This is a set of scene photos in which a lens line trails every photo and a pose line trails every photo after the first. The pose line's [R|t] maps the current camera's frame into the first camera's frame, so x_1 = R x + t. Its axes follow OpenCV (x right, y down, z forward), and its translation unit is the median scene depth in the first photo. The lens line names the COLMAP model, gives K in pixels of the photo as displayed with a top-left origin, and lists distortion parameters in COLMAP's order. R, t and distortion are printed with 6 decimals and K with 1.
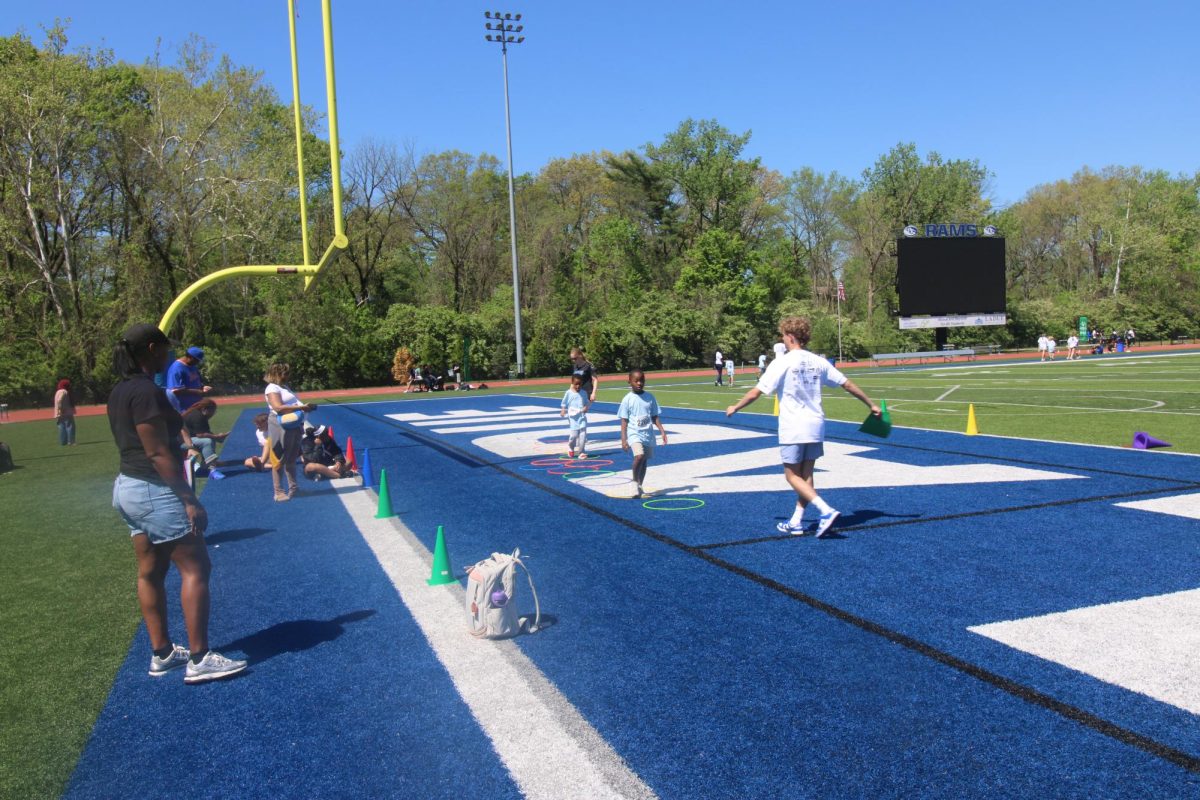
lens RADIAL K [[927.7, 0, 600.0], [0, 927.7, 400.0], [0, 0, 1]] dist [0.014907, -0.001223]
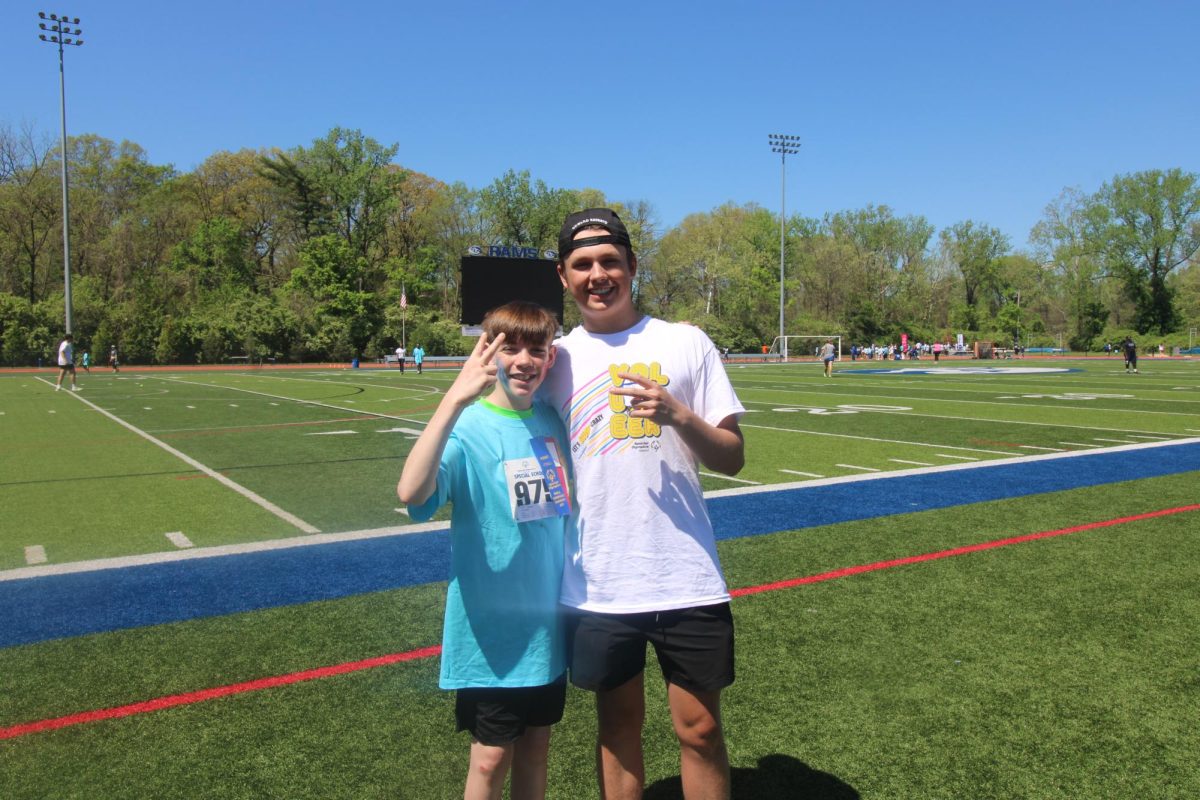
lens RADIAL K [[927.7, 0, 600.0], [0, 927.7, 400.0], [0, 0, 1]] dist [0.014907, -0.001223]
pose [[0.972089, 0.029623, 0.232736, 0.212397], [-0.030170, 0.999544, -0.001210, -0.001525], [-0.232665, -0.005845, 0.972539, -0.136134]]
